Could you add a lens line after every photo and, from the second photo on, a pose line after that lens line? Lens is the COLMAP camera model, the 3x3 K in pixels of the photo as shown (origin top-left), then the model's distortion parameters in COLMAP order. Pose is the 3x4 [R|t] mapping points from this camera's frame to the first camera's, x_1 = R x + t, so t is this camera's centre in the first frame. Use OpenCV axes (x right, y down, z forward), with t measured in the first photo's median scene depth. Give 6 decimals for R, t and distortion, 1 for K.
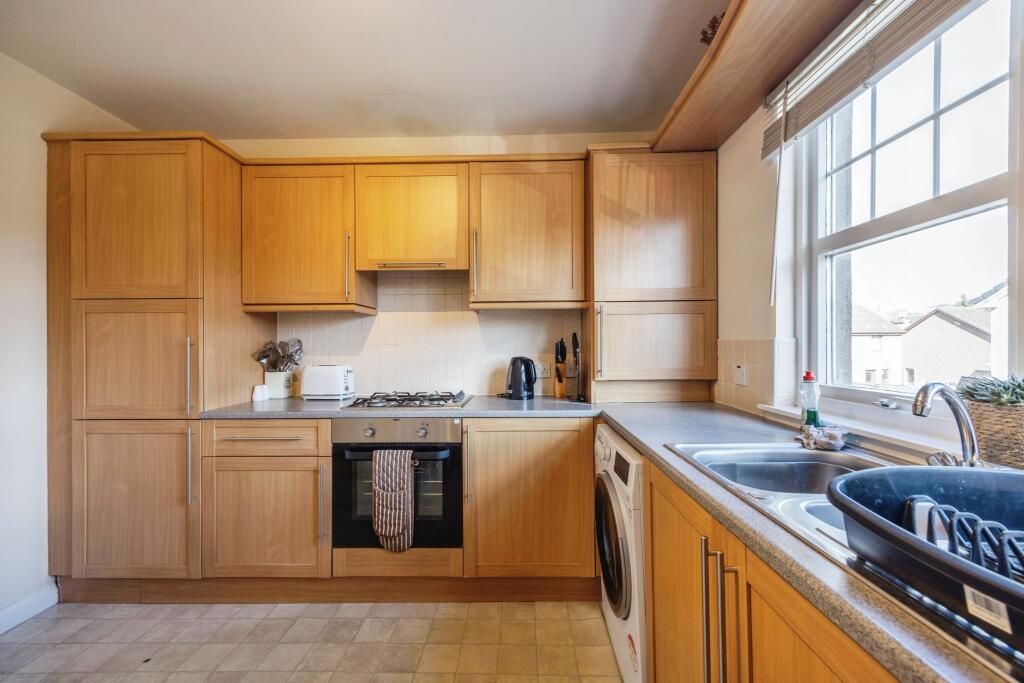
lens RADIAL K [[408.4, 0, 513.2], [0, 408.4, 348.1], [0, 0, 1]] dist [0.012633, -0.001104]
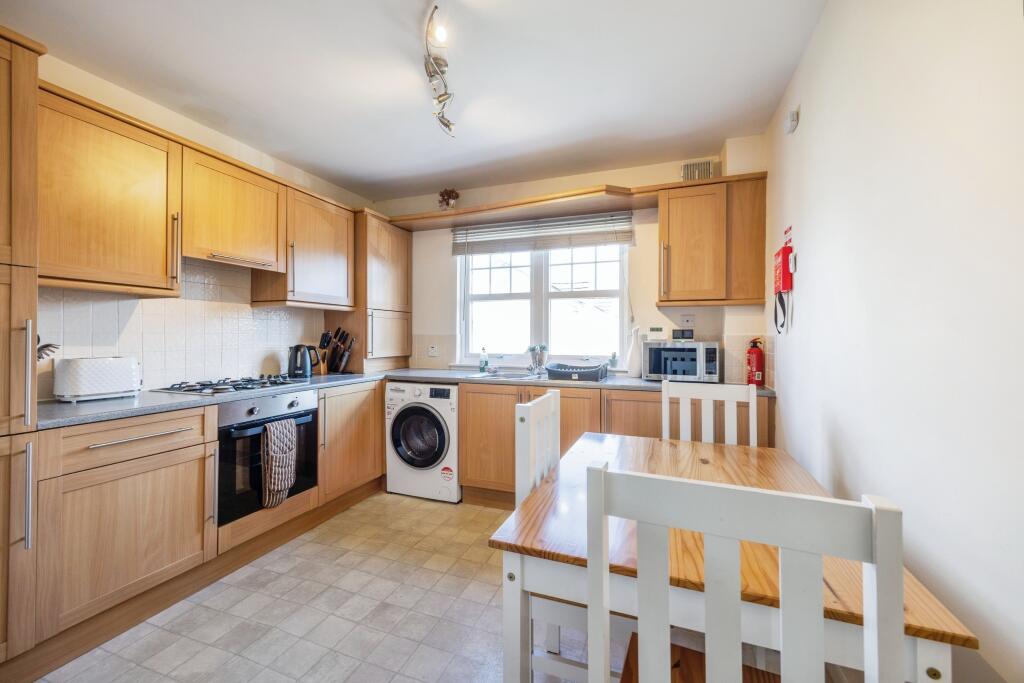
lens RADIAL K [[408.4, 0, 510.6], [0, 408.4, 336.8], [0, 0, 1]] dist [0.012633, -0.001104]
pose [[0.342162, 0.007810, 0.939609, -1.171349], [-0.000504, 0.999967, -0.008128, 0.008500], [-0.939641, 0.002307, 0.342154, -0.060996]]
